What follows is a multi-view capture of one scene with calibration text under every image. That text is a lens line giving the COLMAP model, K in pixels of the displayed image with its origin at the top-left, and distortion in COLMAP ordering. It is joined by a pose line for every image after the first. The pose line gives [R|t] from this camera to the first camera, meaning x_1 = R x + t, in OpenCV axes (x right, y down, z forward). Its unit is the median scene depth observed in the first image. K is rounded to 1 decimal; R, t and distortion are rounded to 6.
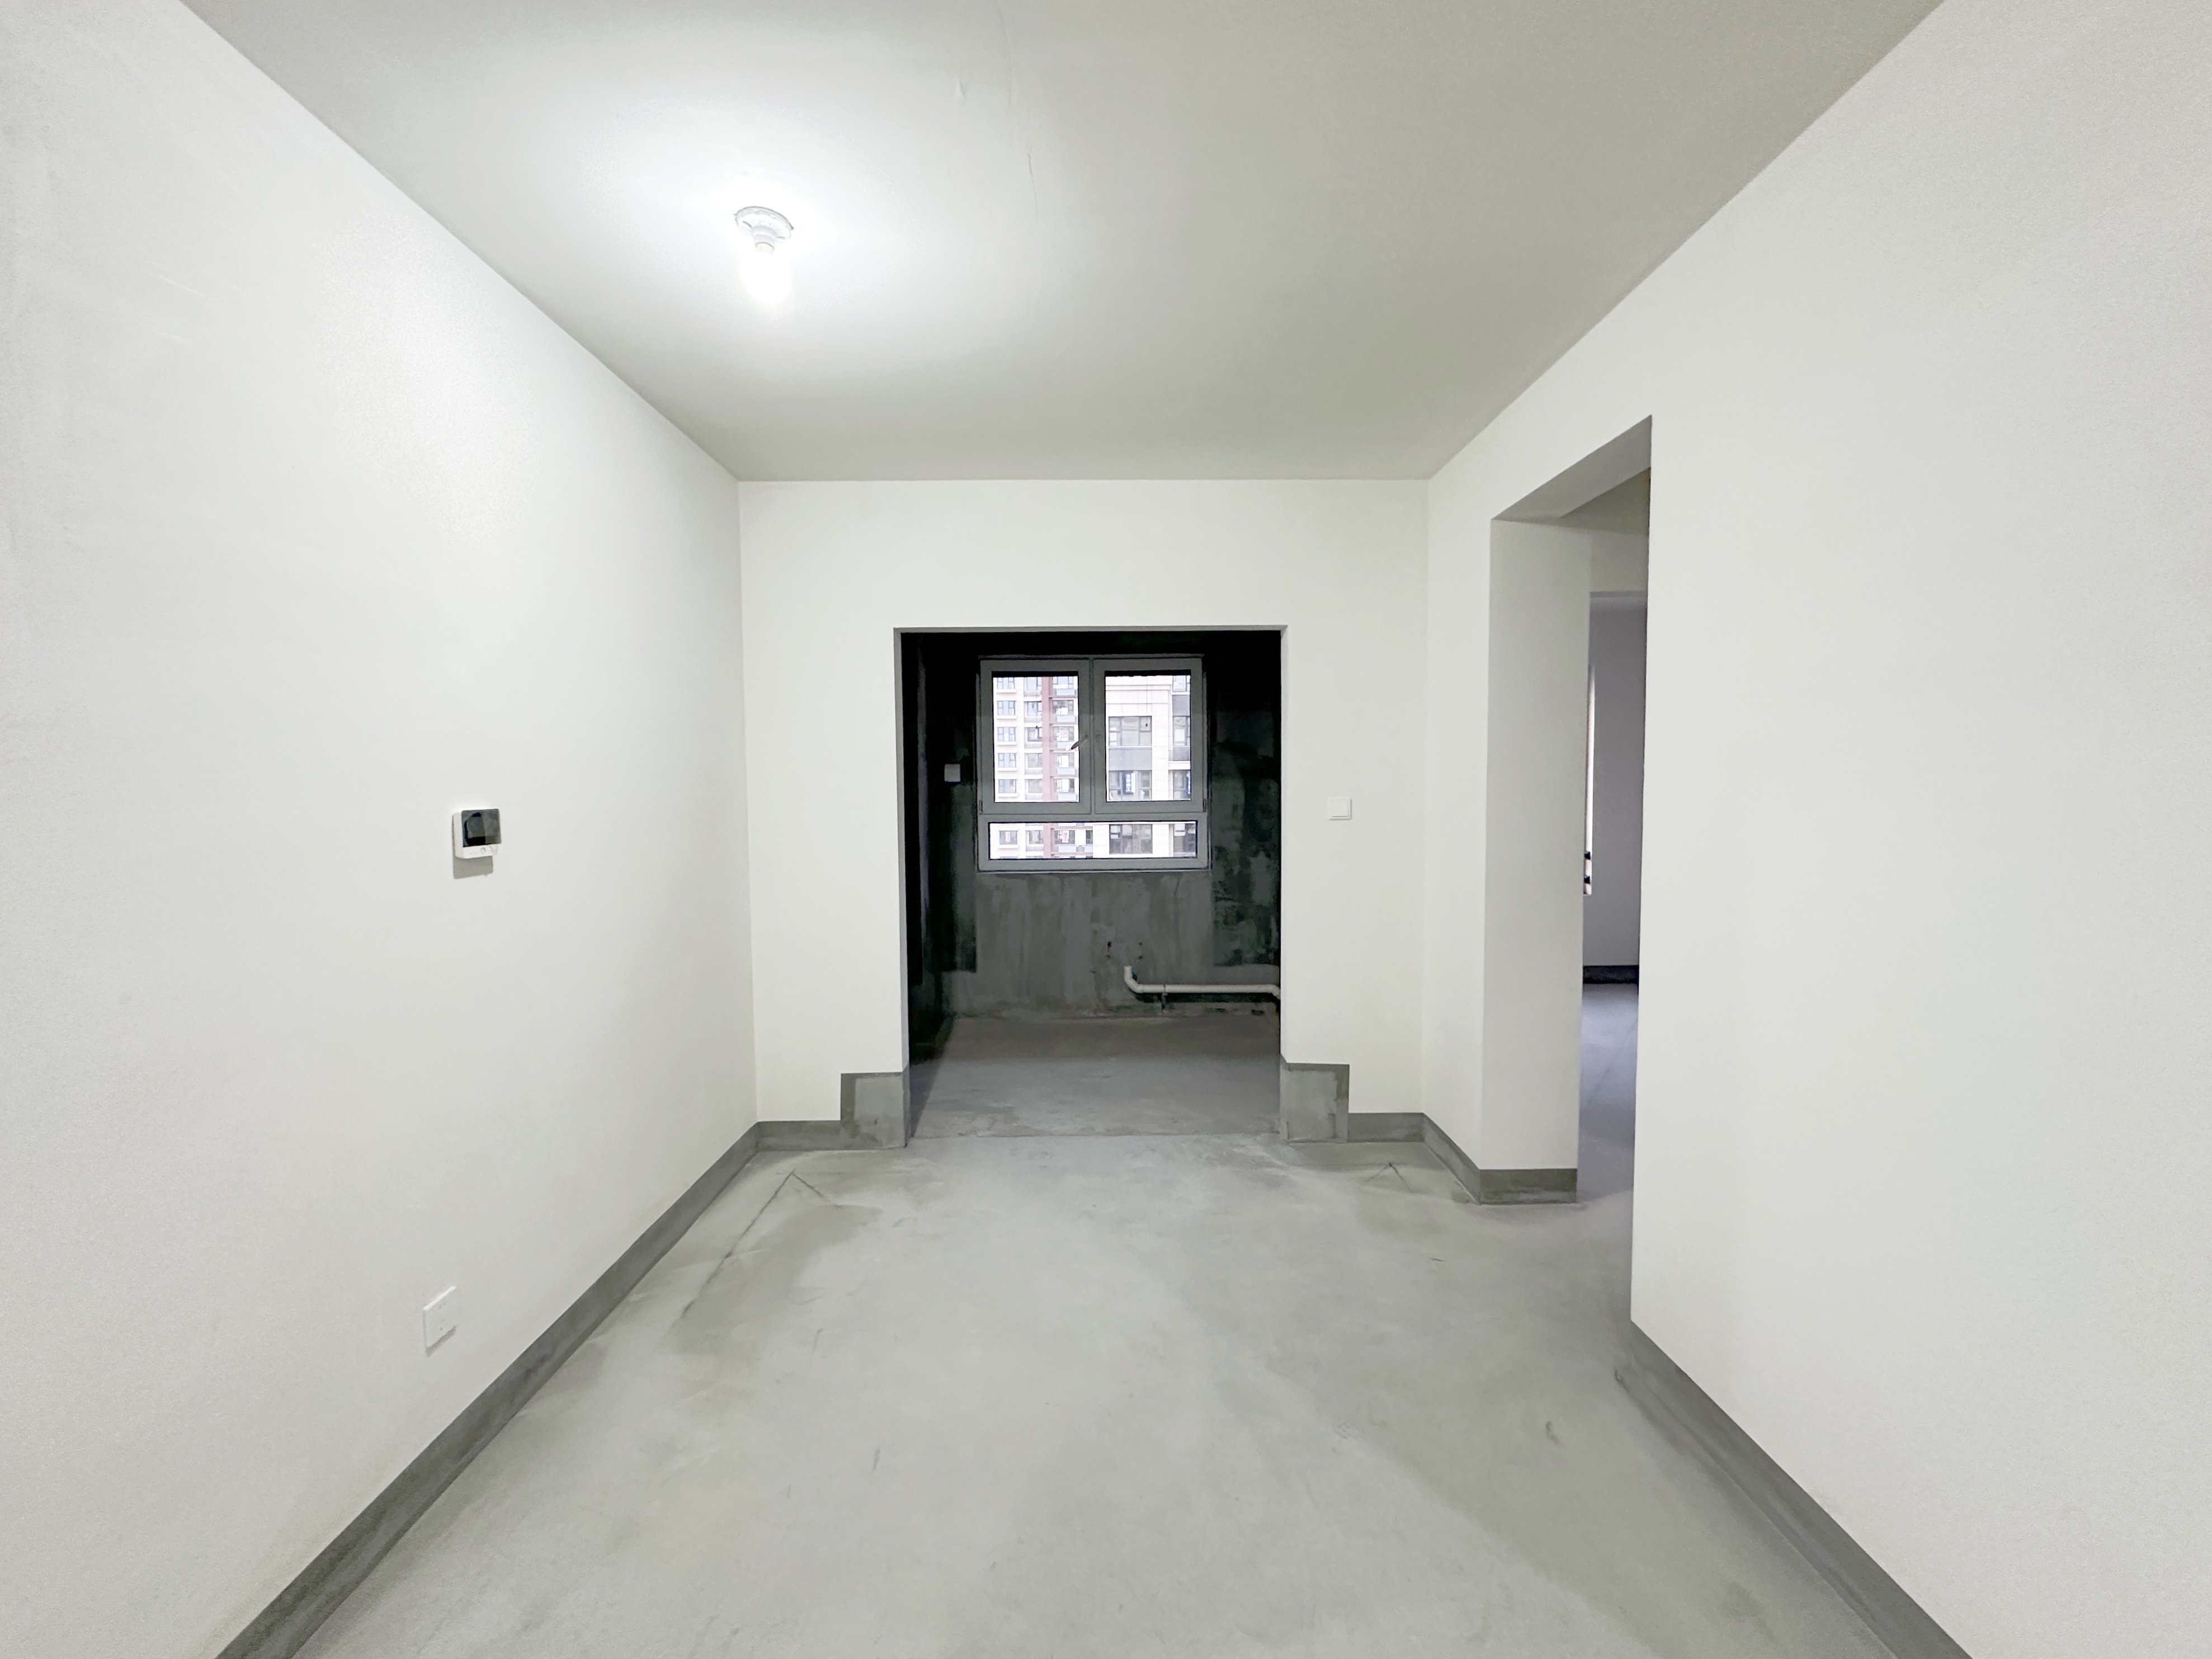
lens RADIAL K [[887.6, 0, 1104.0], [0, 887.6, 829.1], [0, 0, 1]] dist [0.001440, 0.000031]
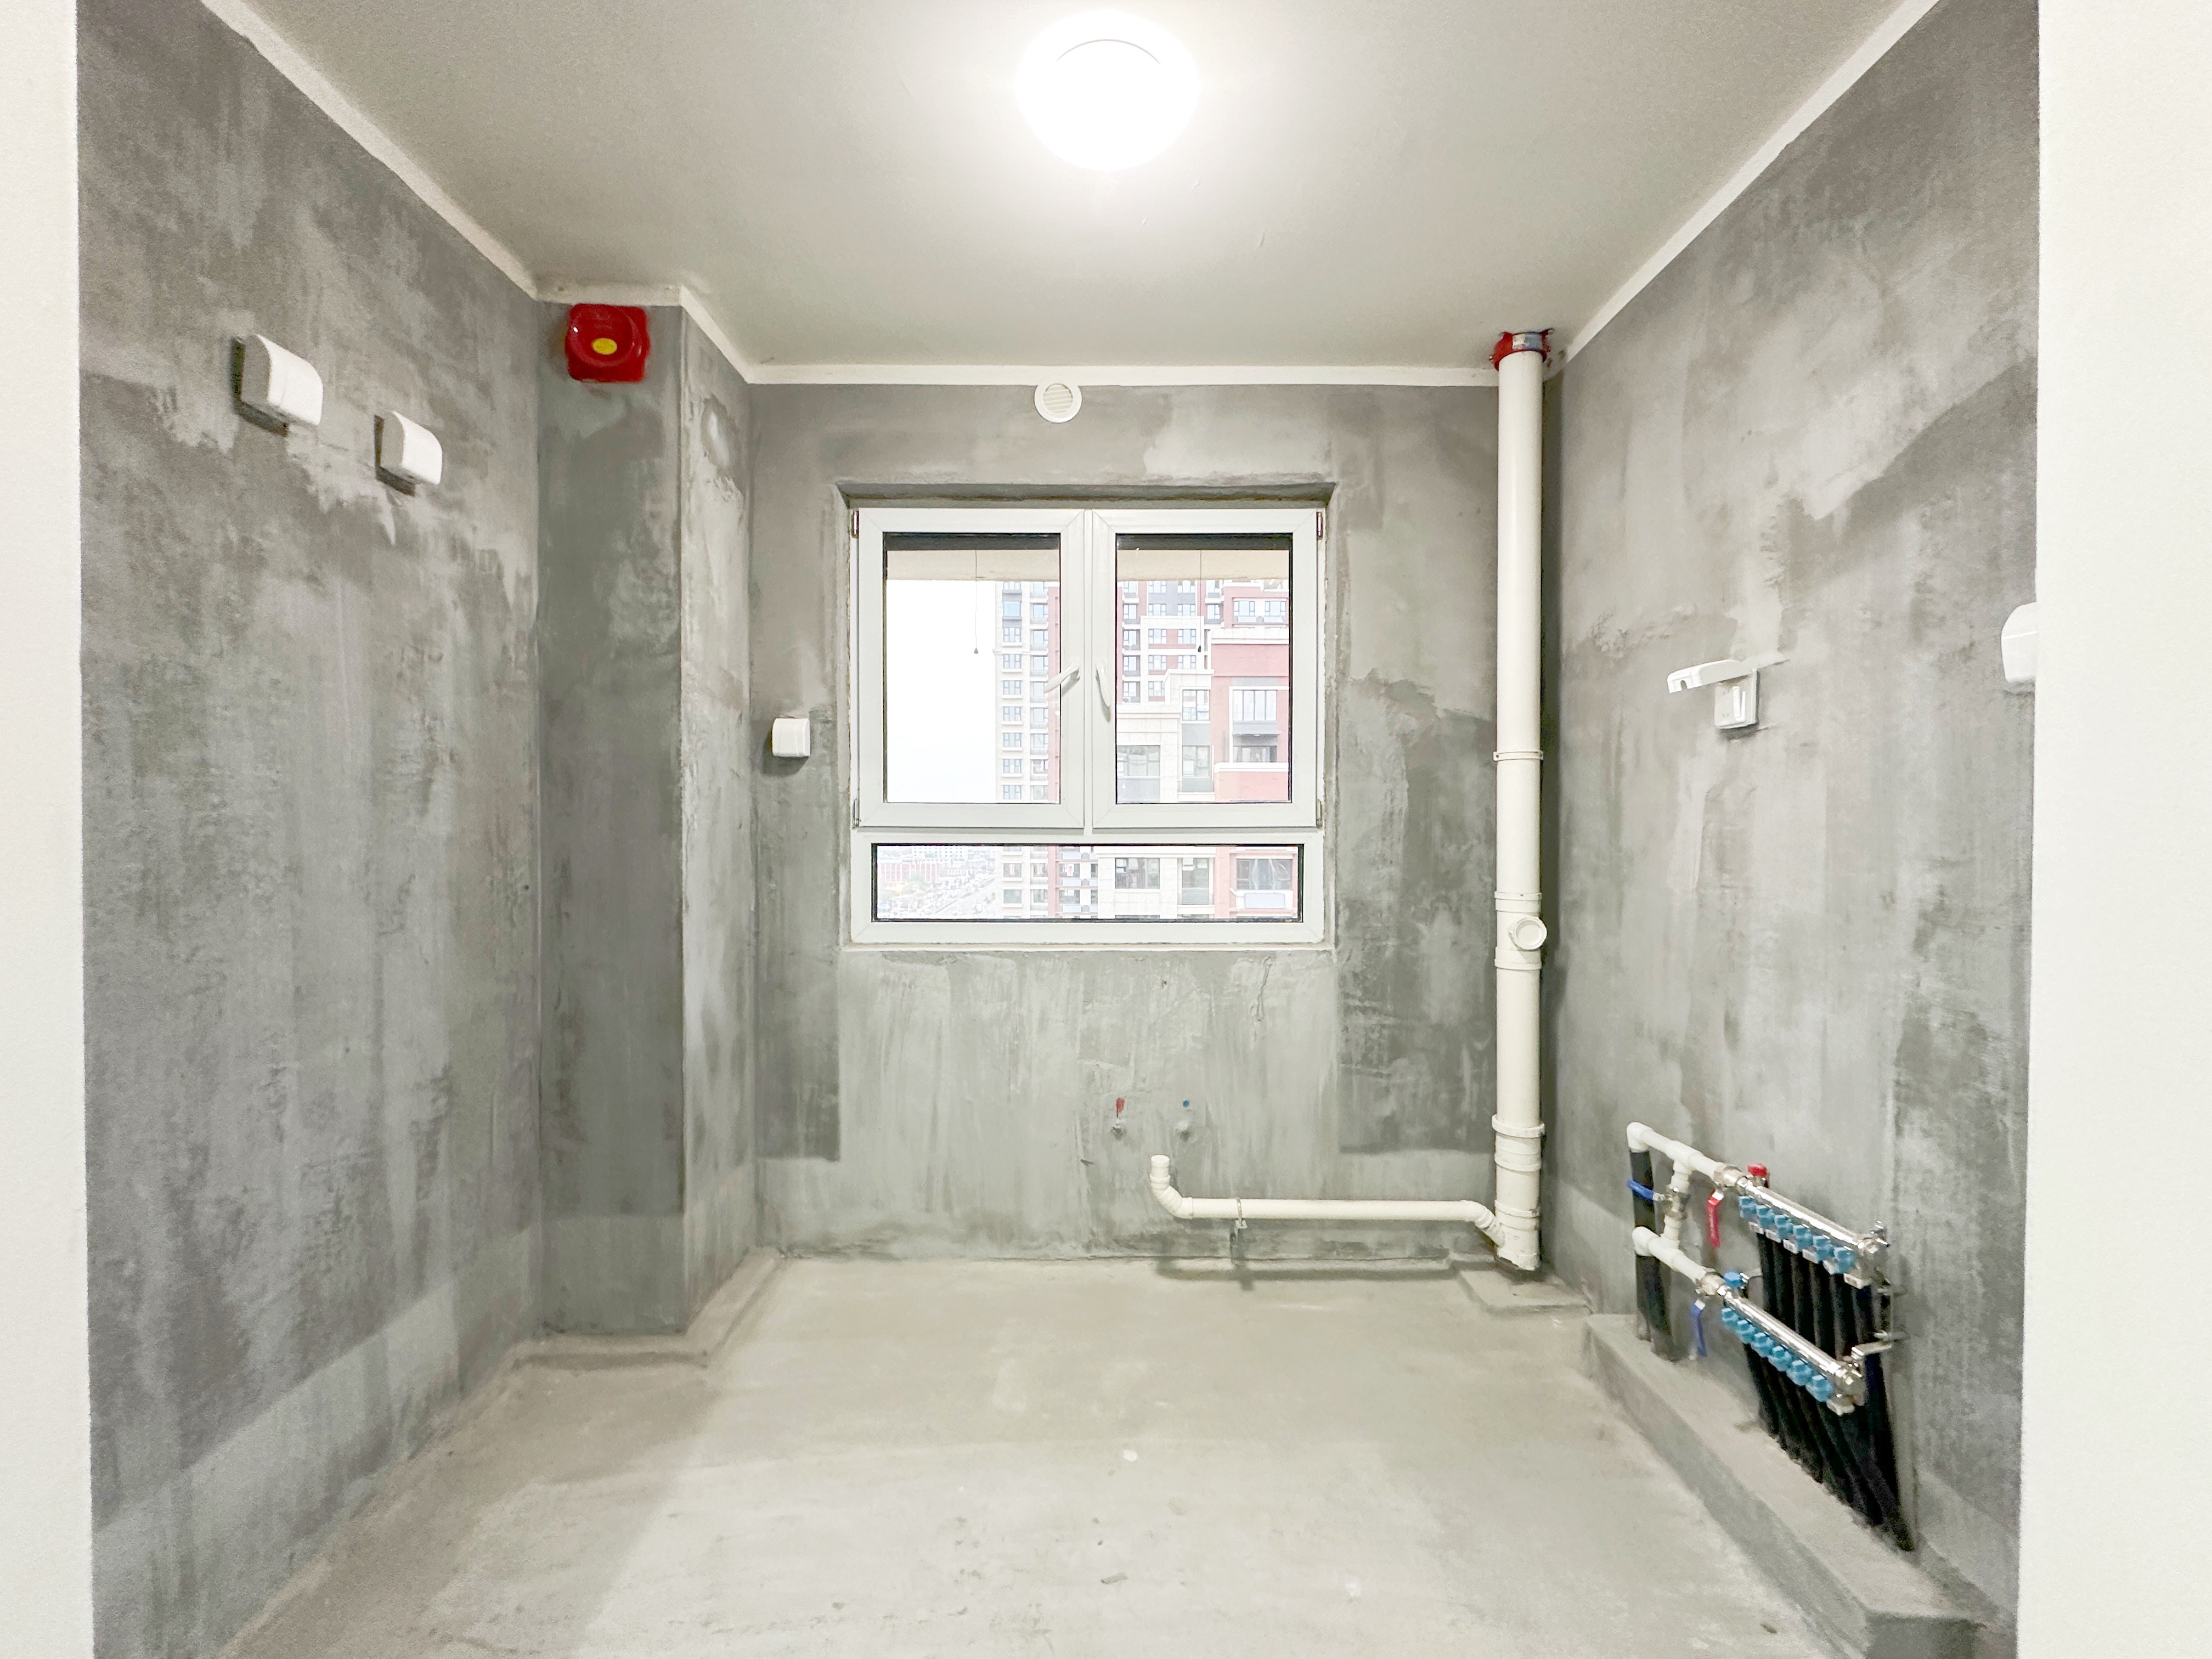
lens RADIAL K [[887.6, 0, 1112.5], [0, 887.6, 836.6], [0, 0, 1]] dist [0.001440, 0.000031]
pose [[0.999939, 0.010764, 0.002306, -0.000562], [-0.010692, 0.999511, -0.029391, 0.001267], [-0.002622, 0.029364, 0.999565, 0.523507]]
